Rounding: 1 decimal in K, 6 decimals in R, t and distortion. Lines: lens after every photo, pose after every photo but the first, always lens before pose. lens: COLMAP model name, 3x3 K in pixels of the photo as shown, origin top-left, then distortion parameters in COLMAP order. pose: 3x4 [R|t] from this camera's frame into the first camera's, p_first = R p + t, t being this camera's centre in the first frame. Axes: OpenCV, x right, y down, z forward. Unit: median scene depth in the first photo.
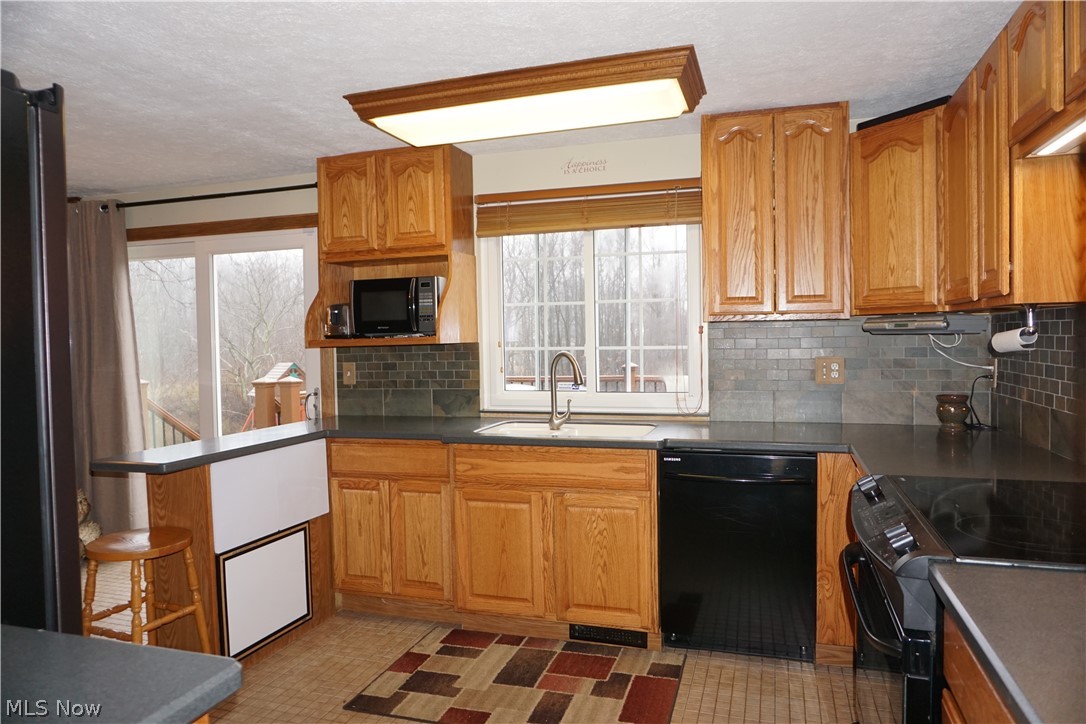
lens RADIAL K [[720.8, 0, 543.0], [0, 720.8, 362.0], [0, 0, 1]] dist [-0.054595, 0.037126]
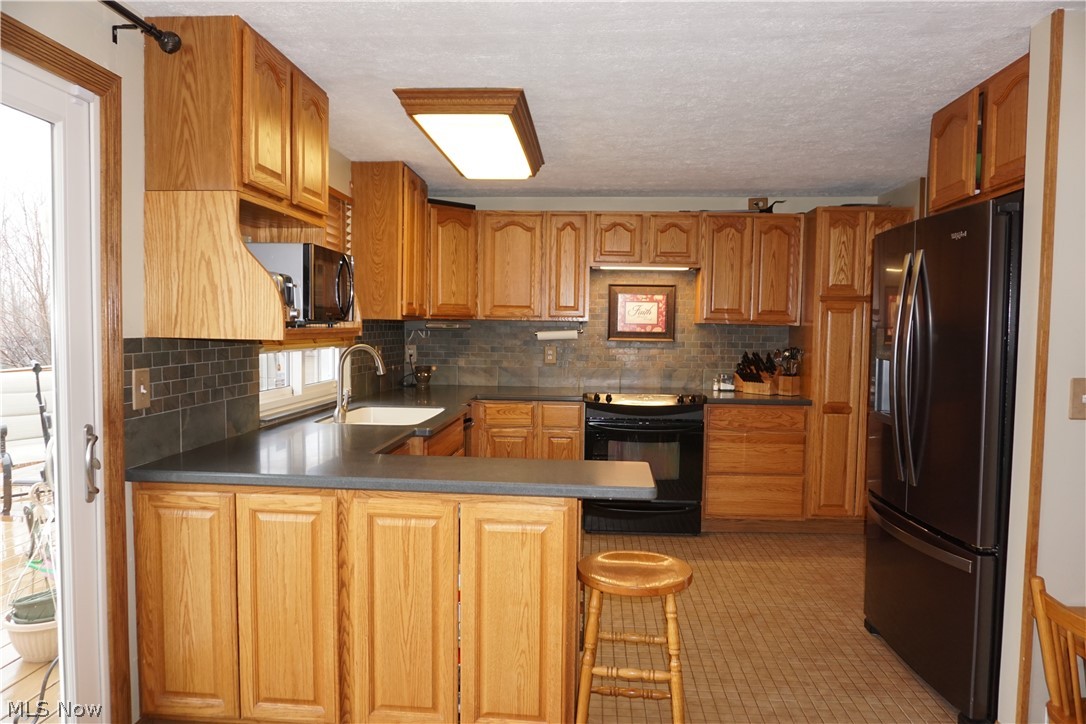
lens RADIAL K [[720.8, 0, 543.0], [0, 720.8, 362.0], [0, 0, 1]] dist [-0.054595, 0.037126]
pose [[-0.237495, -0.031302, 0.970884, -0.960347], [0.023900, 0.998990, 0.038055, -0.019522], [-0.971095, 0.032242, -0.236507, 0.918814]]
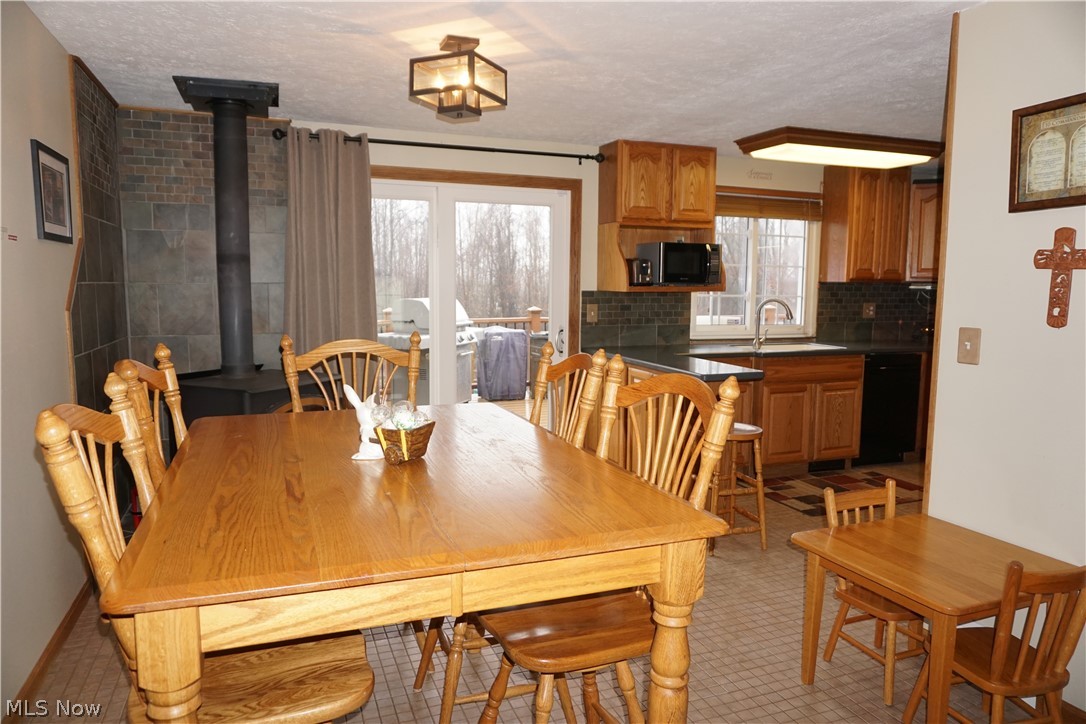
lens RADIAL K [[720.8, 0, 543.0], [0, 720.8, 362.0], [0, 0, 1]] dist [-0.054595, 0.037126]
pose [[0.784898, -0.043404, 0.618103, -1.226554], [-0.002208, 0.997341, 0.072838, 0.010377], [-0.619621, -0.058535, 0.782716, 0.084070]]
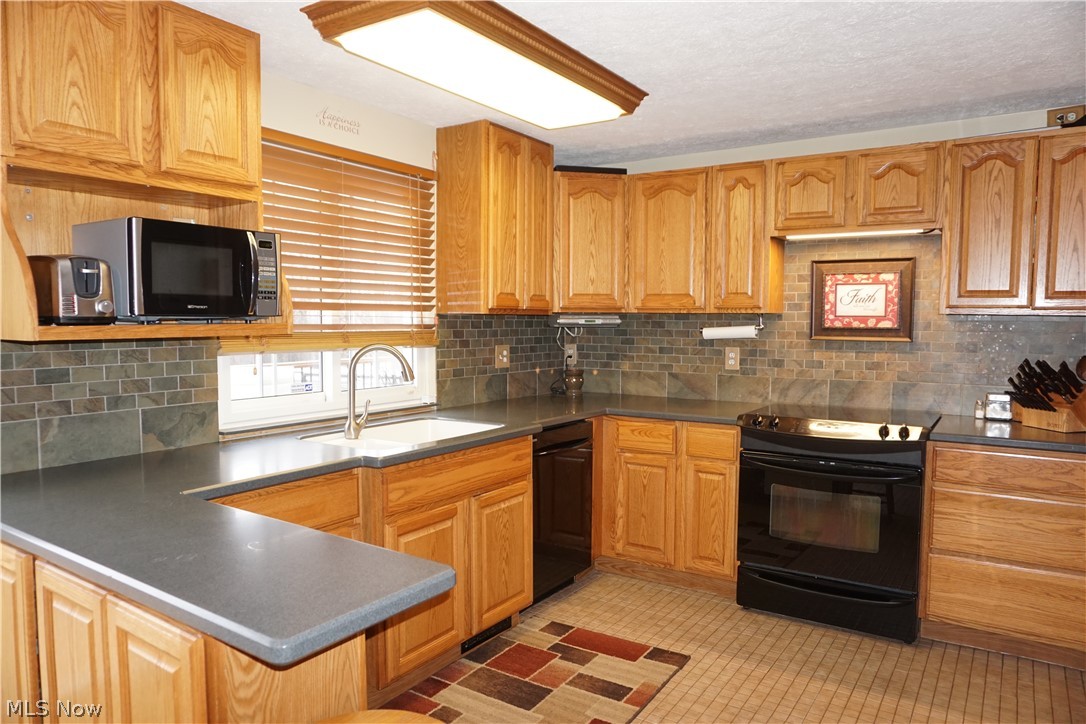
lens RADIAL K [[720.8, 0, 543.0], [0, 720.8, 362.0], [0, 0, 1]] dist [-0.054595, 0.037126]
pose [[0.269778, -0.035706, 0.962260, -0.680006], [0.023195, 0.999263, 0.030576, -0.013195], [-0.962643, 0.014071, 0.270407, 0.543027]]
